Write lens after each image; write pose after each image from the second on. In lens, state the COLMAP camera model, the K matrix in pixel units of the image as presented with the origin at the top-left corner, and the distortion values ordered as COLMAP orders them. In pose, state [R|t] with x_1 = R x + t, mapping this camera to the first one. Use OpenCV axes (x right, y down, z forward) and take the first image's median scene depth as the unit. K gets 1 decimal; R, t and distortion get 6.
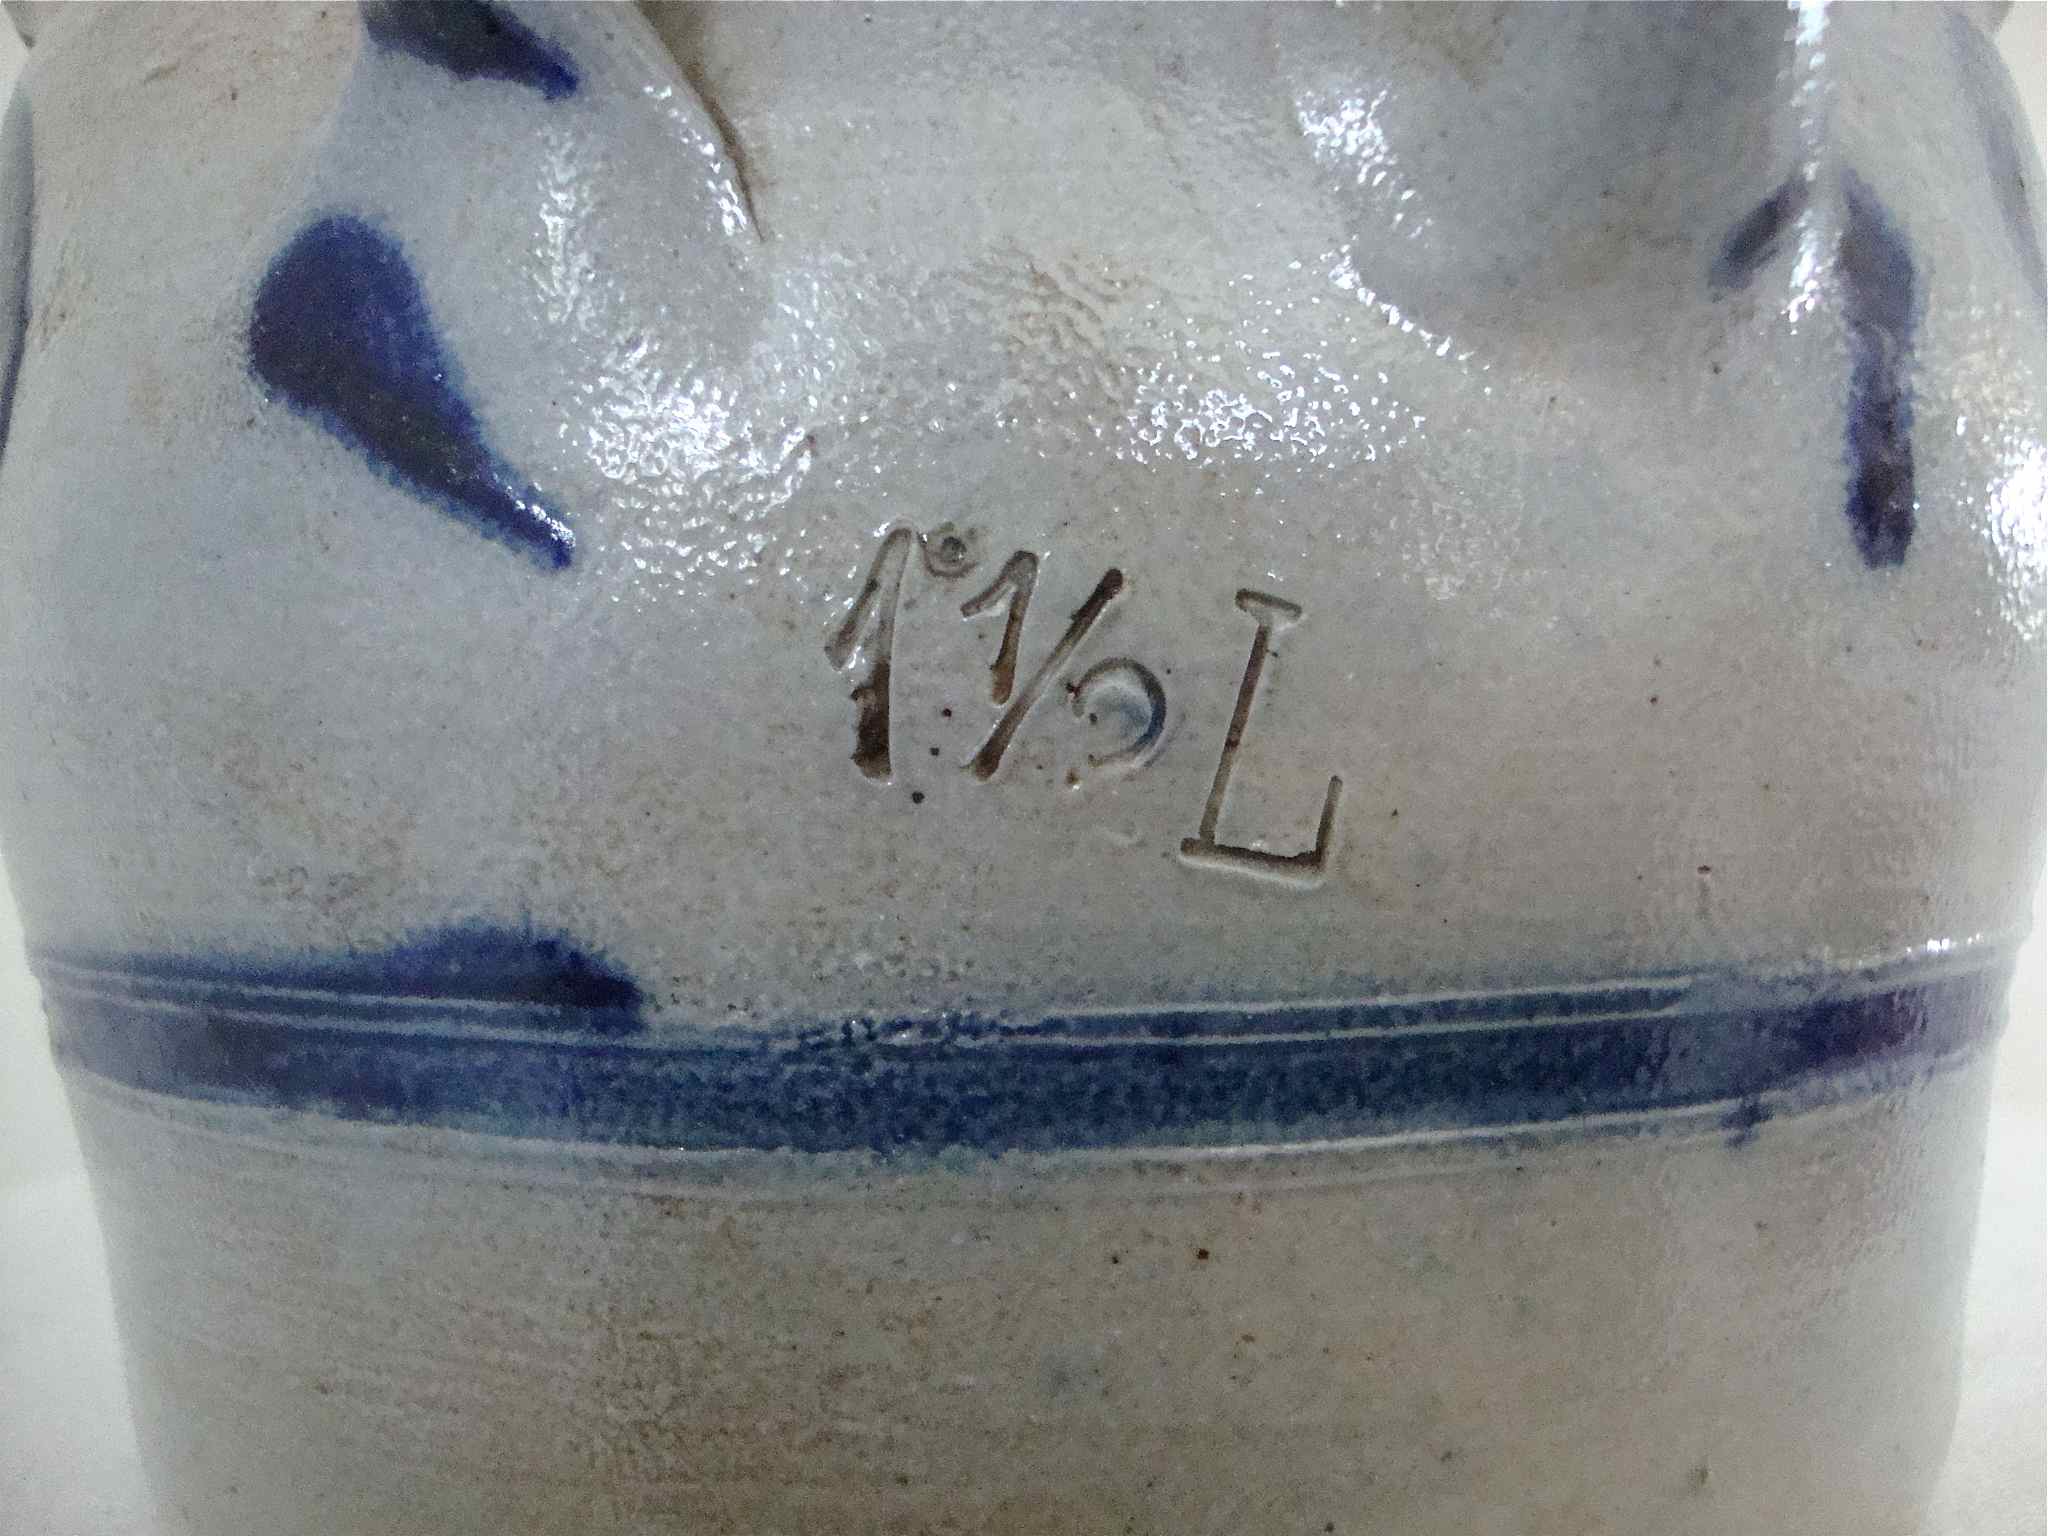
lens RADIAL K [[1791.0, 0, 1029.0], [0, 1791.0, 761.2], [0, 0, 1]] dist [-0.119014, 0.009986]
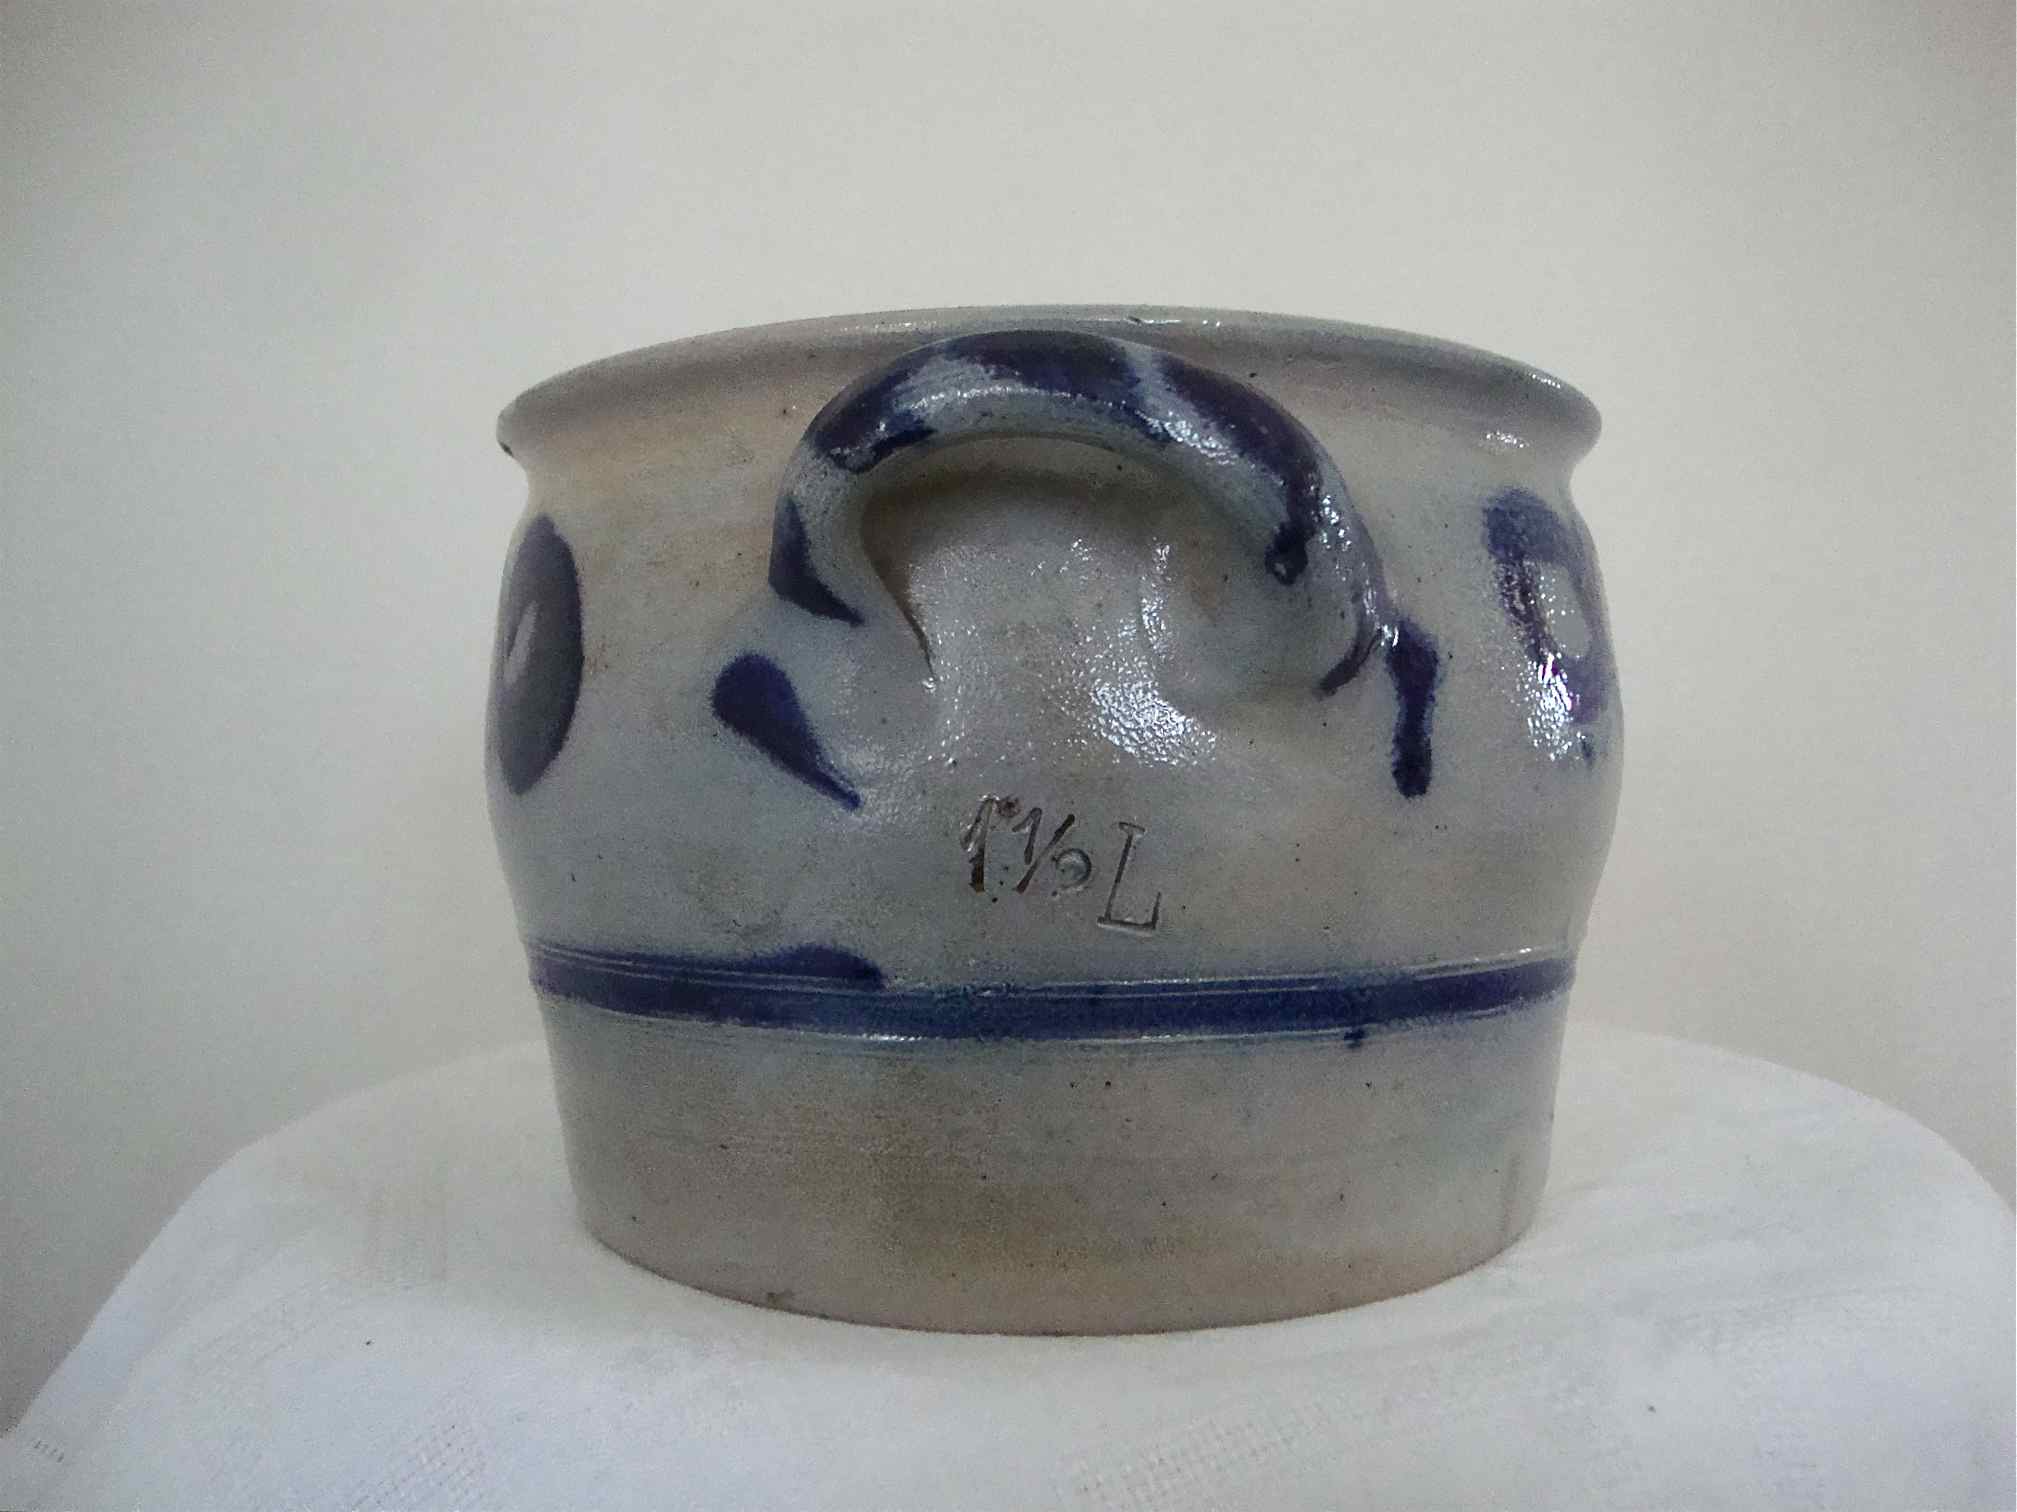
lens RADIAL K [[1763.9, 0, 1005.1], [0, 1763.9, 758.1], [0, 0, 1]] dist [-0.119014, 0.009986]
pose [[0.999425, 0.009702, -0.032483, 0.031136], [-0.009019, 0.999737, 0.021104, -0.225545], [0.032679, -0.020799, 0.999249, -1.447634]]
